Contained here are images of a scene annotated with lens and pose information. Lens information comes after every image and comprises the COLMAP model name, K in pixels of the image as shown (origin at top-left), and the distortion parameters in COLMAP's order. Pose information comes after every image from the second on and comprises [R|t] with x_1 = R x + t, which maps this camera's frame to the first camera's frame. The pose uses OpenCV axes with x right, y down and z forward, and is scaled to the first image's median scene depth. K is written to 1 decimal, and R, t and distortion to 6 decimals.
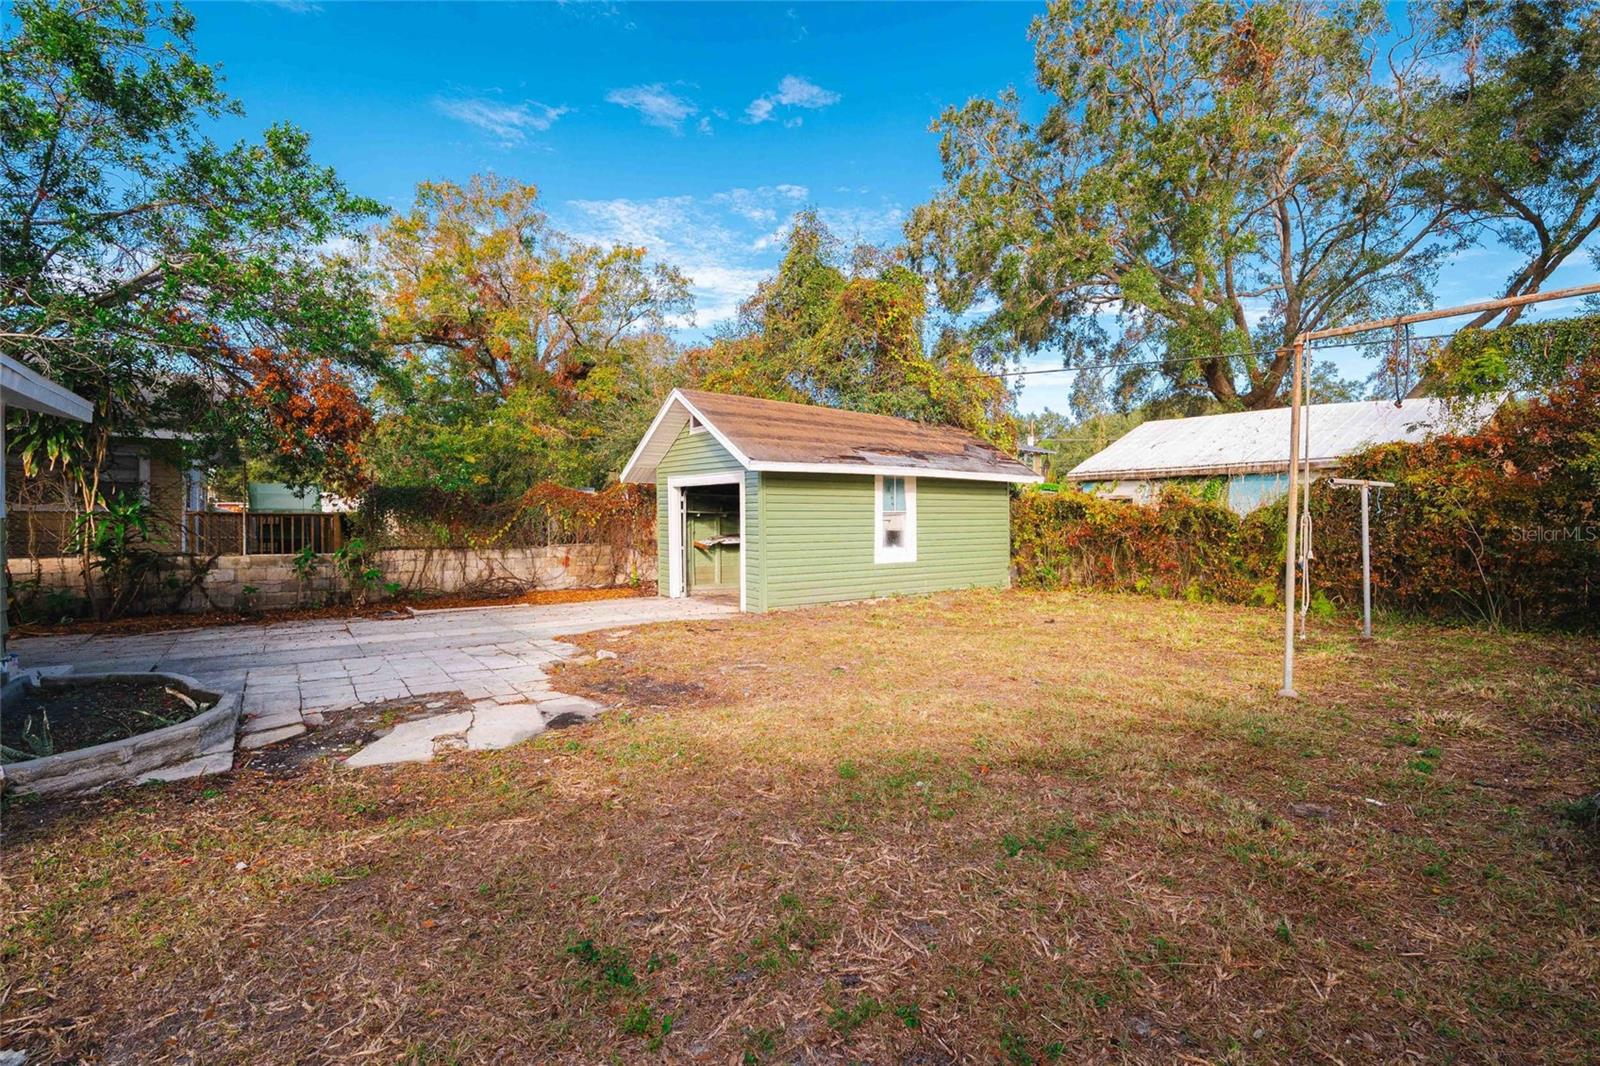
lens RADIAL K [[714.8, 0, 809.9], [0, 714.8, 531.8], [0, 0, 1]] dist [-0.004342, -0.000506]
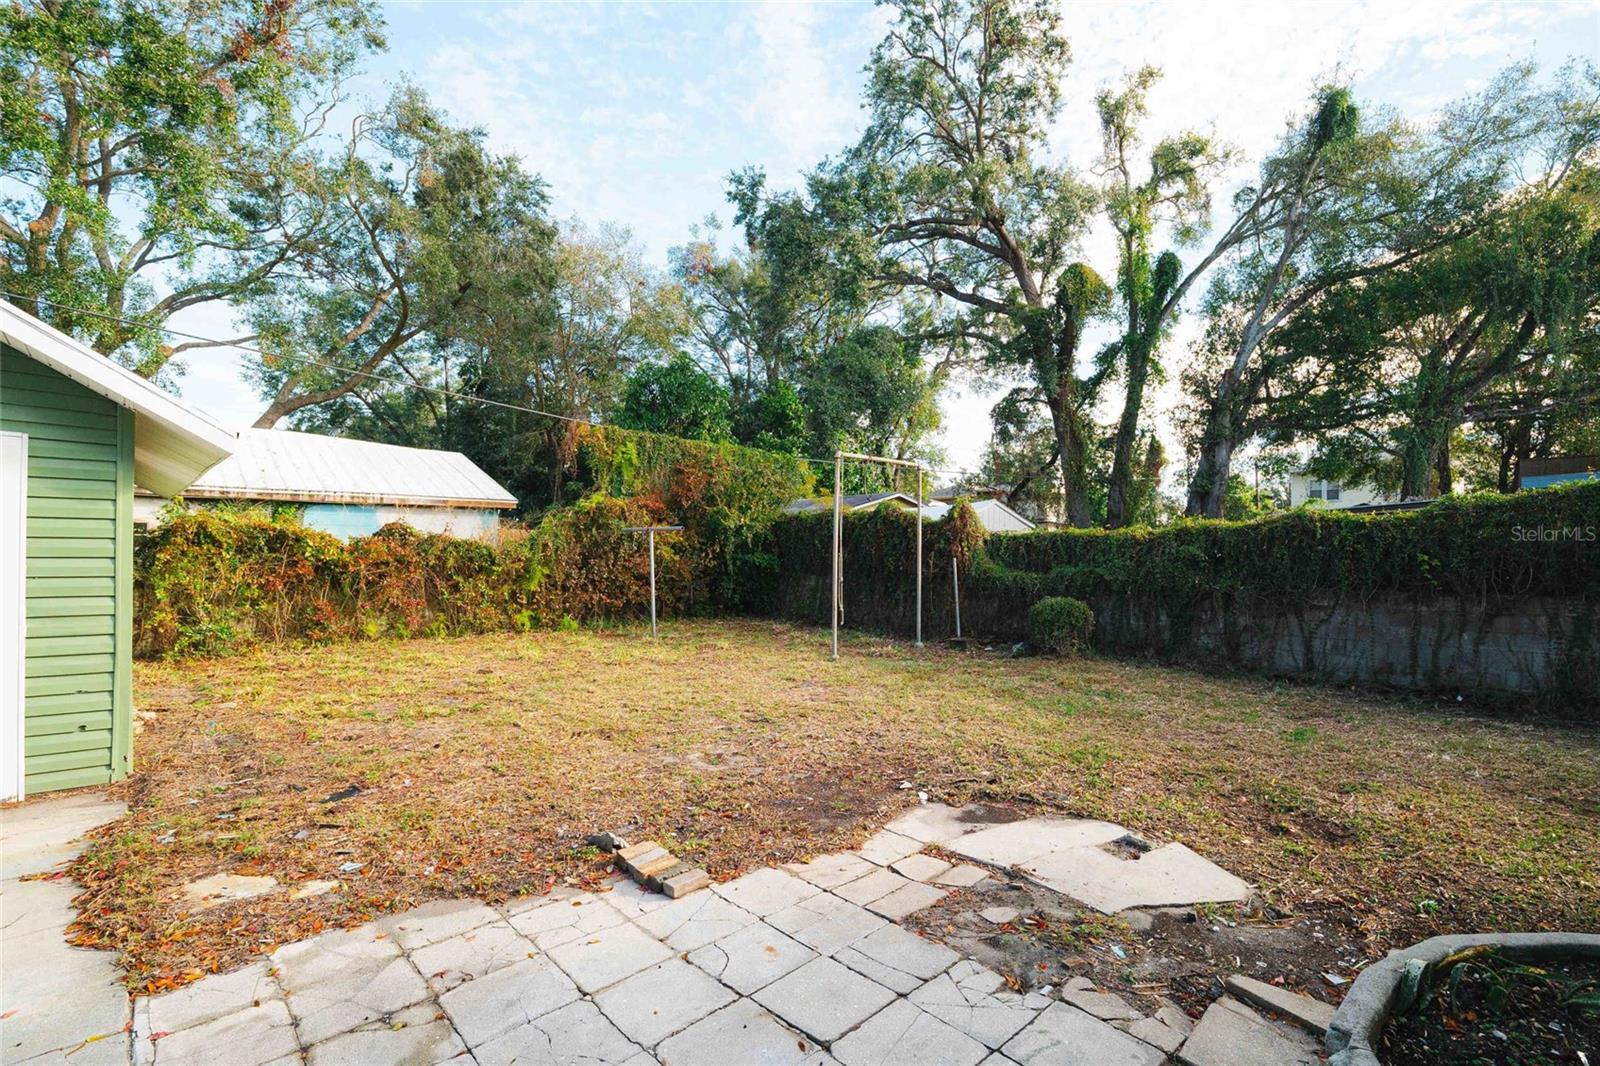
lens RADIAL K [[714.8, 0, 811.3], [0, 714.8, 541.8], [0, 0, 1]] dist [-0.004342, -0.000506]
pose [[-0.143044, 0.016298, 0.989582, -0.964254], [0.003883, 0.999866, -0.015906, -0.030122], [-0.989709, 0.001567, -0.143088, 1.130735]]
